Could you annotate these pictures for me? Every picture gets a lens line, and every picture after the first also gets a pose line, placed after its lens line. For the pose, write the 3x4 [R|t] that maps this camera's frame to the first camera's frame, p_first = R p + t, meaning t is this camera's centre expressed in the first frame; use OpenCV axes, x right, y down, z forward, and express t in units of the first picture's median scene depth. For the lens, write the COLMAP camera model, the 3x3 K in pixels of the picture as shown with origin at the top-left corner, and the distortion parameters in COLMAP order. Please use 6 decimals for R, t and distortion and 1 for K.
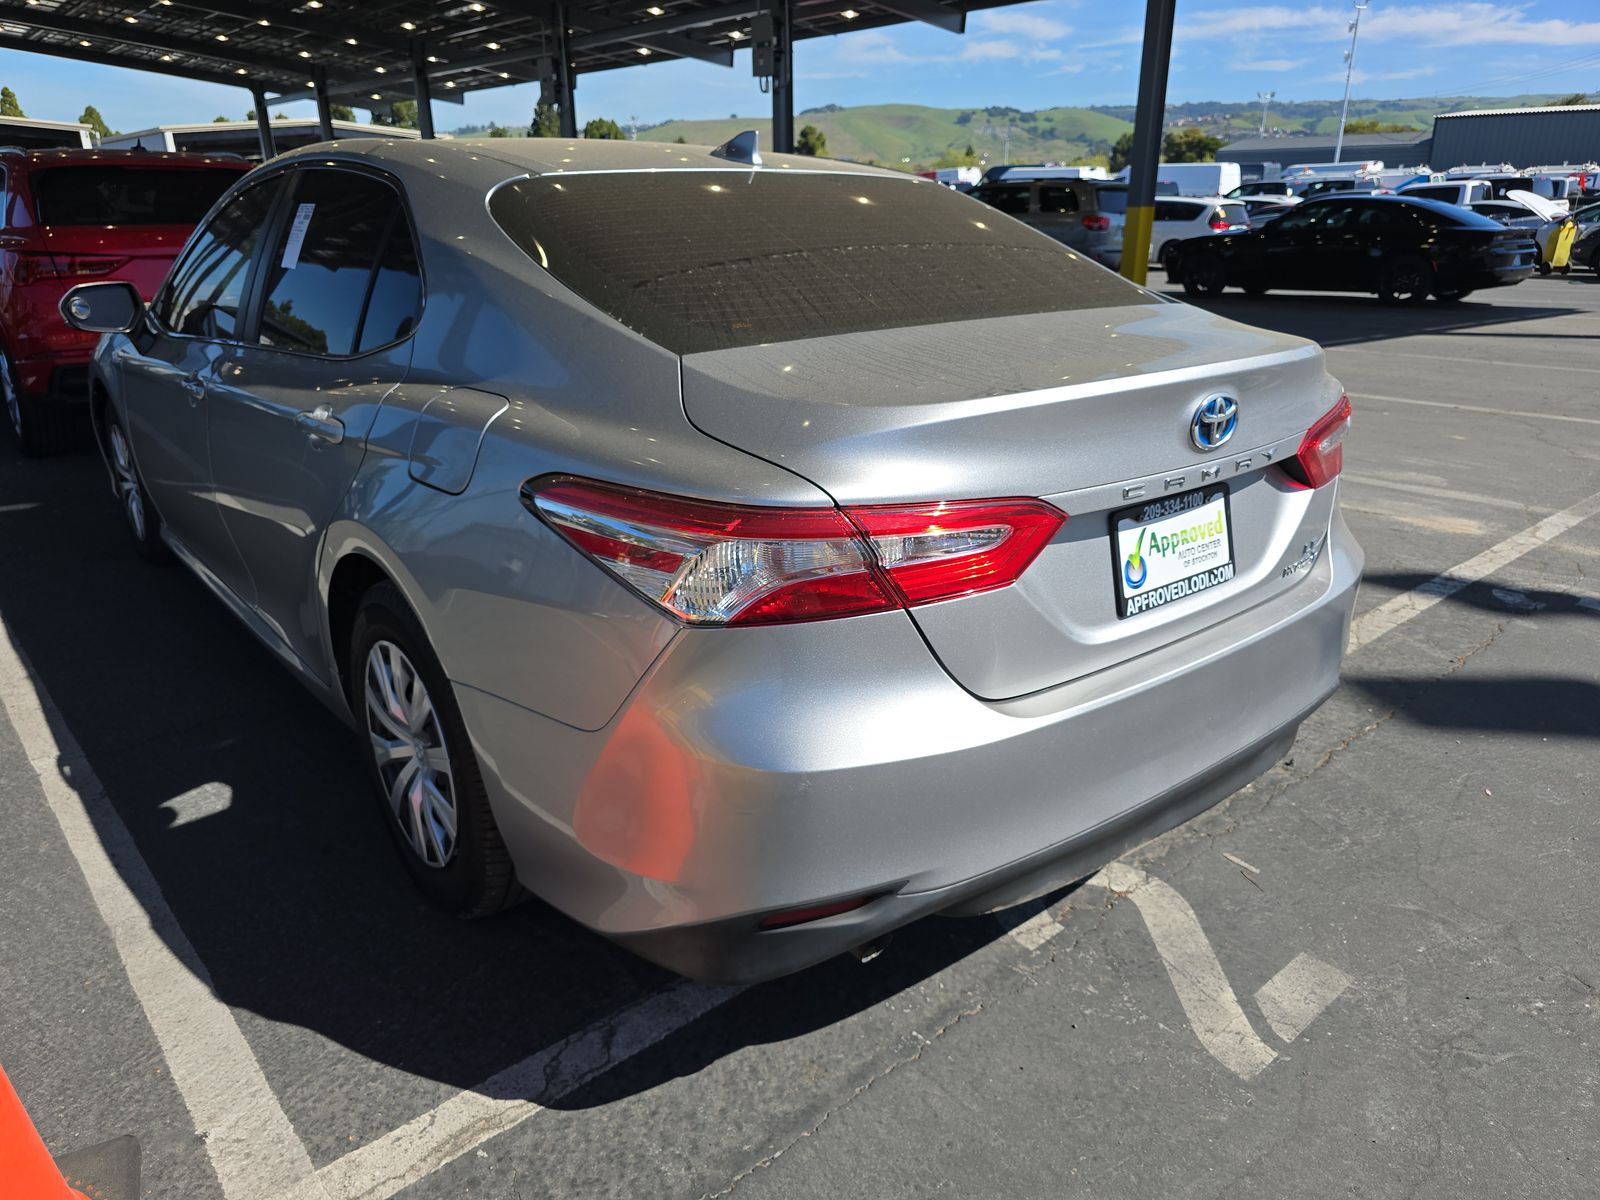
lens RADIAL K [[1075.7, 0, 798.3], [0, 1075.7, 598.3], [0, 0, 1]] dist [0.032040, -0.029790]
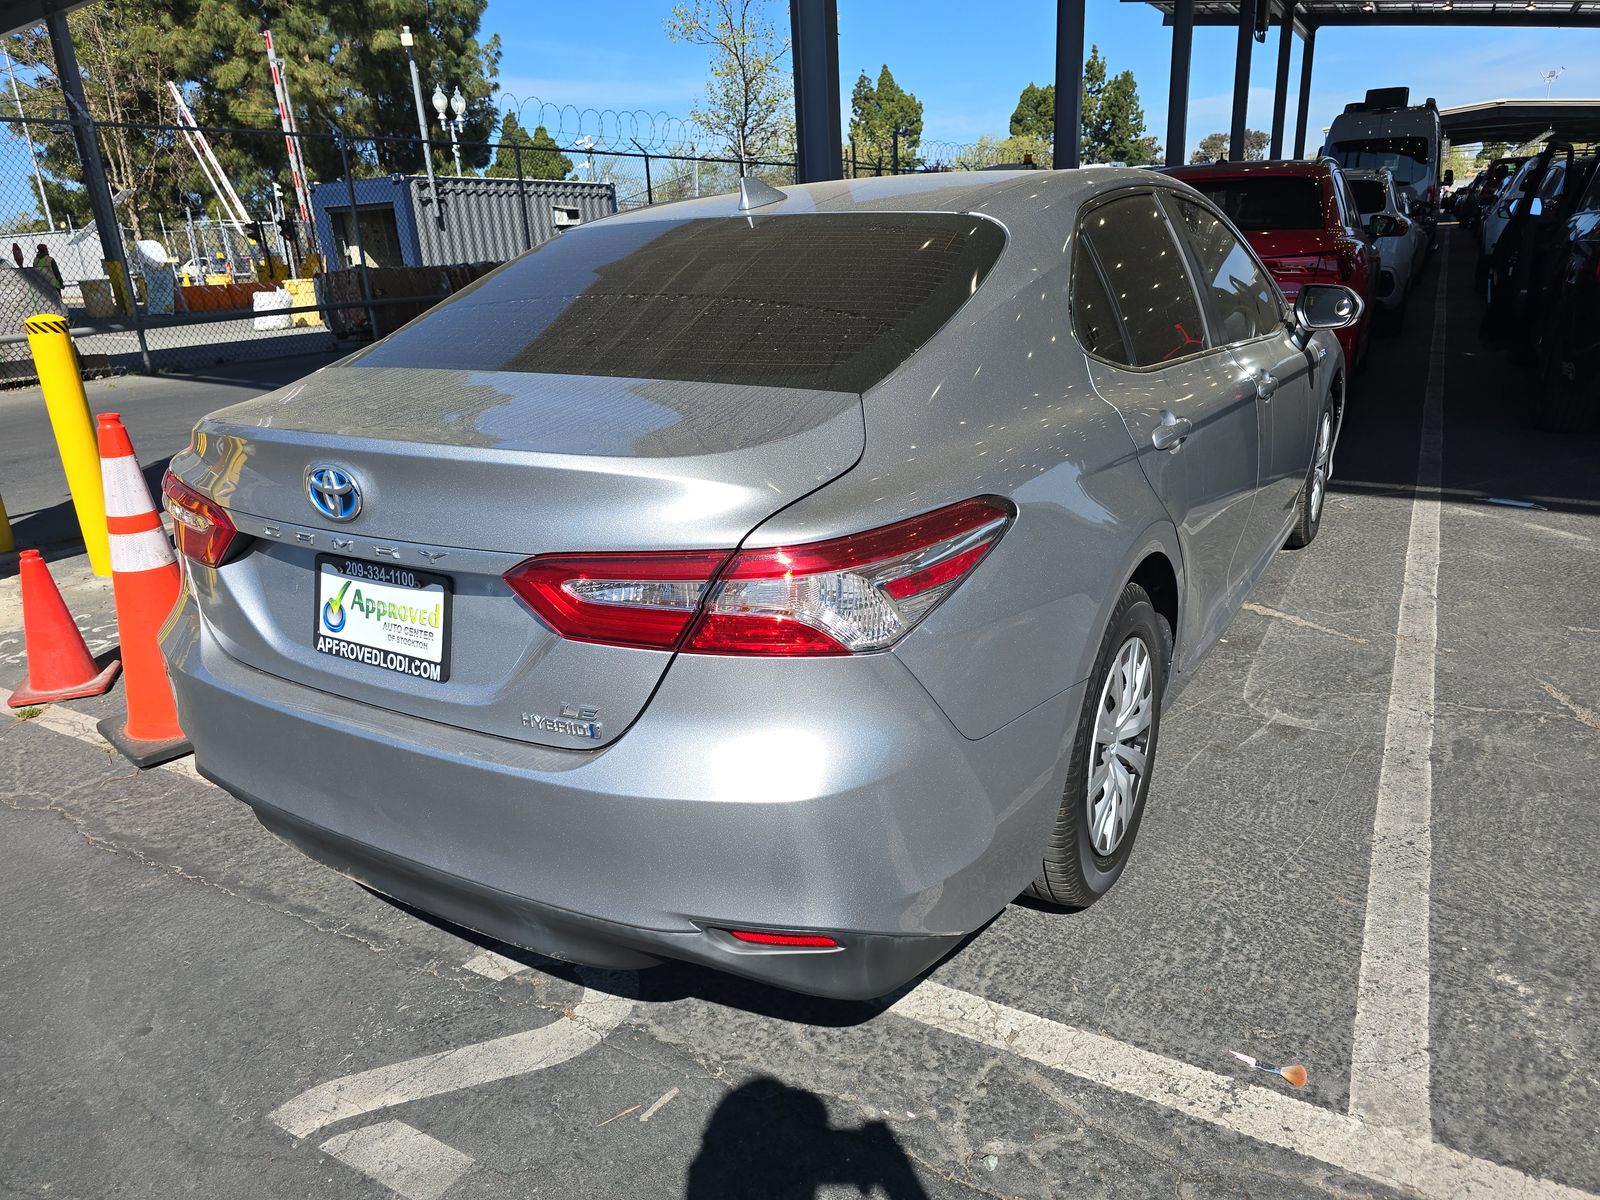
lens RADIAL K [[1075.7, 0, 809.3], [0, 1075.7, 605.0], [0, 0, 1]] dist [0.032040, -0.029790]
pose [[0.343760, 0.300628, -0.889636, 1.293862], [-0.283087, 0.936474, 0.207069, -0.353476], [0.895372, 0.180663, 0.407026, 0.902576]]
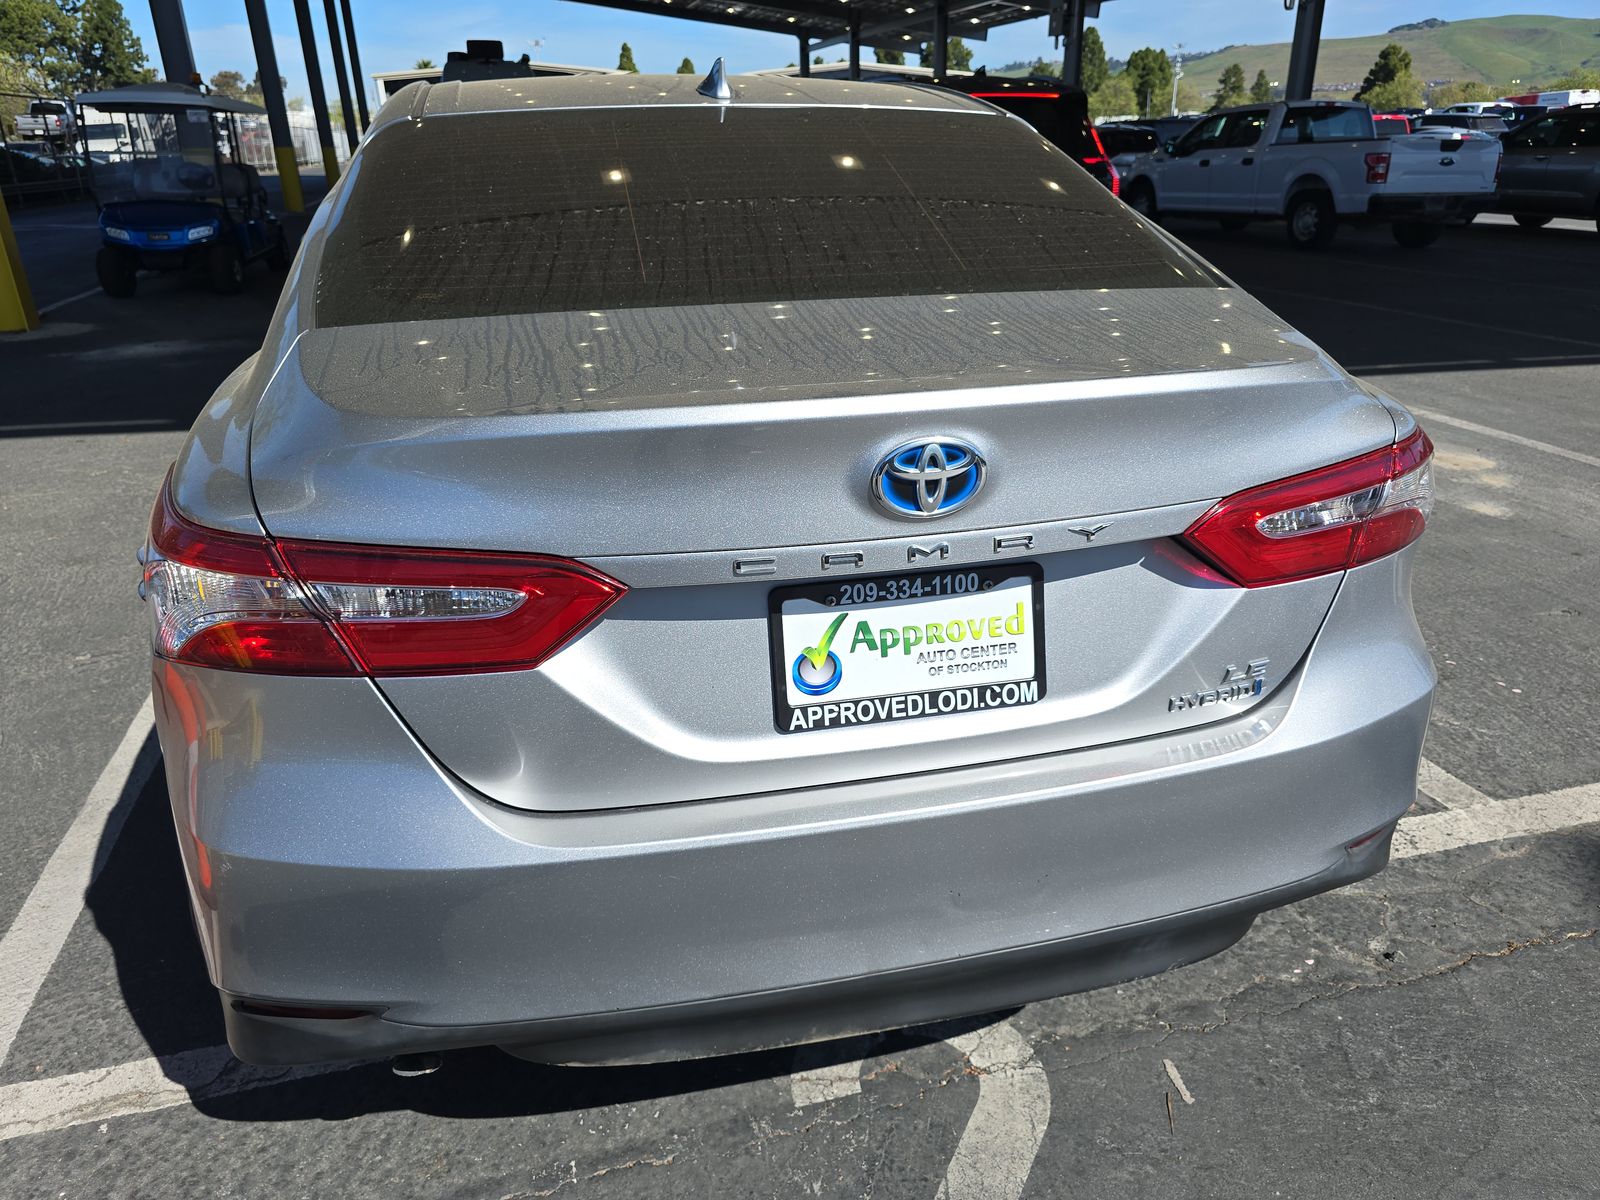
lens RADIAL K [[1075.7, 0, 813.2], [0, 1075.7, 594.9], [0, 0, 1]] dist [0.032040, -0.029790]
pose [[0.903639, 0.157464, -0.398297, 0.538043], [-0.138252, 0.987422, 0.076710, -0.118879], [0.405367, -0.014253, 0.914043, 0.319359]]
